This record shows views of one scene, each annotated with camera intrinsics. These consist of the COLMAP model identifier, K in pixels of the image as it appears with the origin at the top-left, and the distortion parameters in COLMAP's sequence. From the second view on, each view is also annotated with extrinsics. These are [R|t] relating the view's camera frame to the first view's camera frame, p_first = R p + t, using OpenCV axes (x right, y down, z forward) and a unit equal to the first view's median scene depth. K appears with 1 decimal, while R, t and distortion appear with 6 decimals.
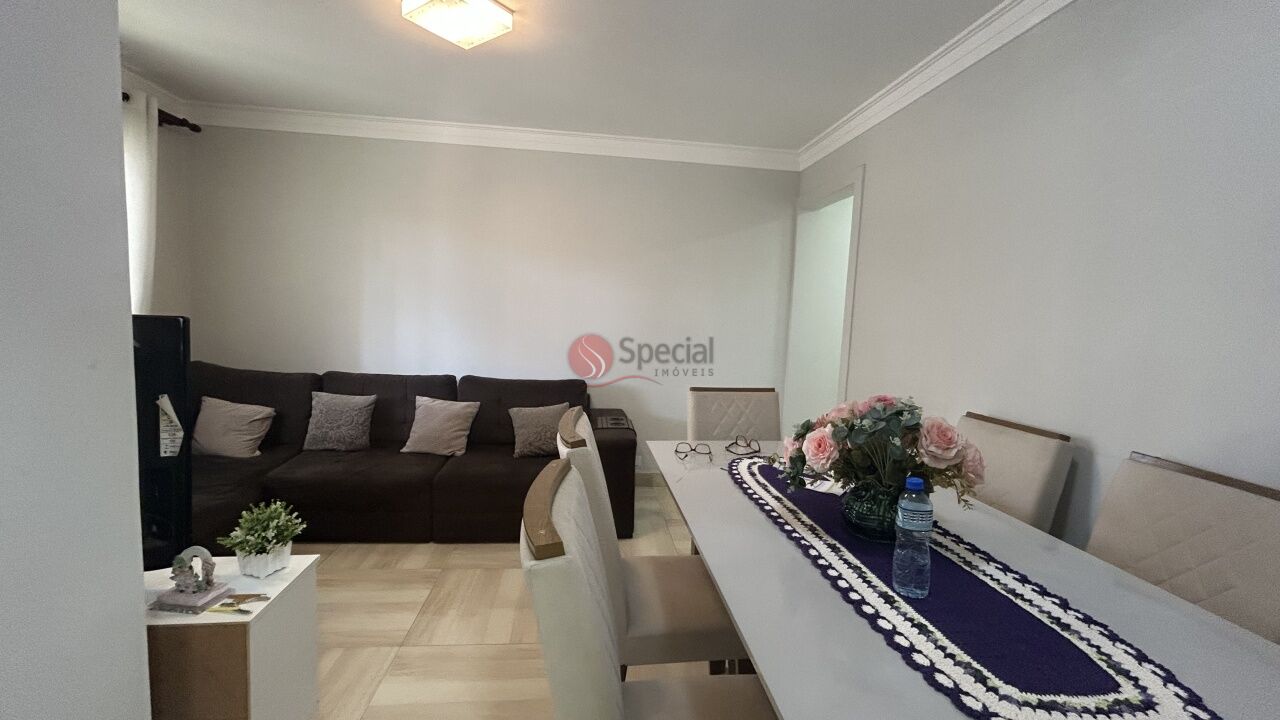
lens RADIAL K [[521.1, 0, 638.5], [0, 521.1, 357.9], [0, 0, 1]] dist [-0.001795, 0.002237]
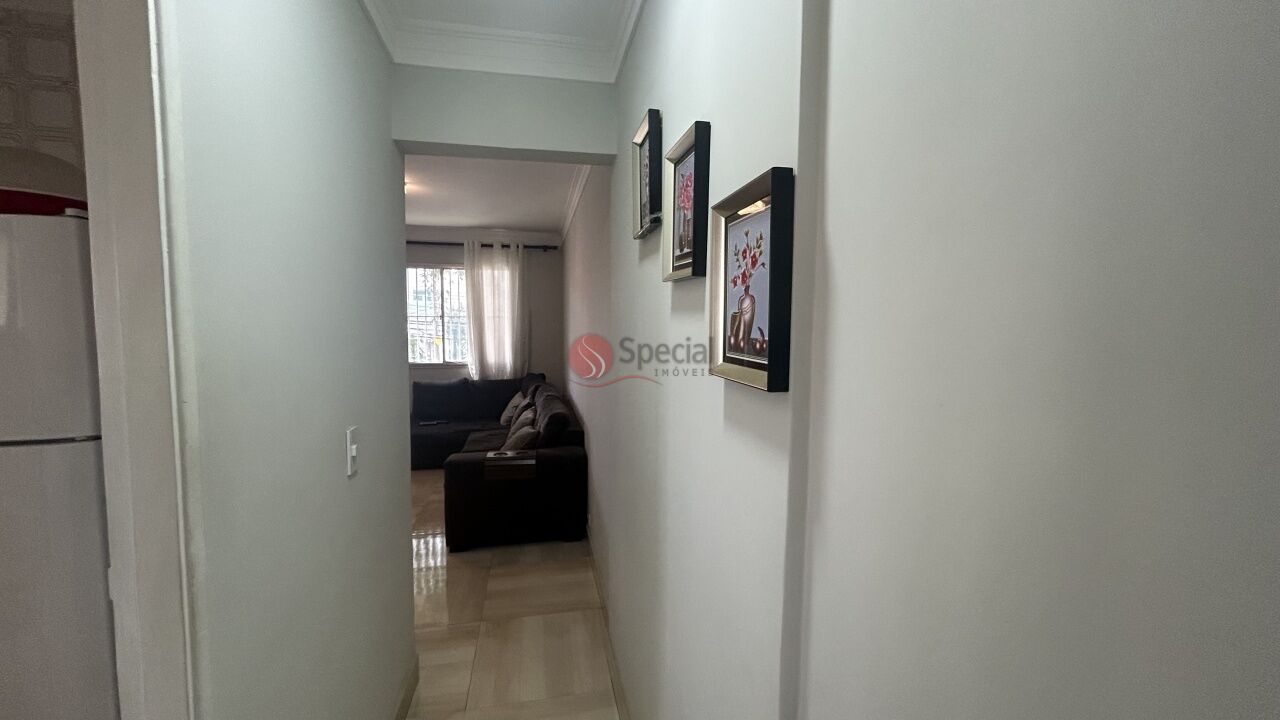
lens RADIAL K [[521.1, 0, 639.1], [0, 521.1, 355.5], [0, 0, 1]] dist [-0.001795, 0.002237]
pose [[0.079740, 0.012240, -0.996741, 2.075922], [-0.078532, 0.996894, 0.005959, -0.190612], [0.993717, 0.077801, 0.080454, 2.418731]]
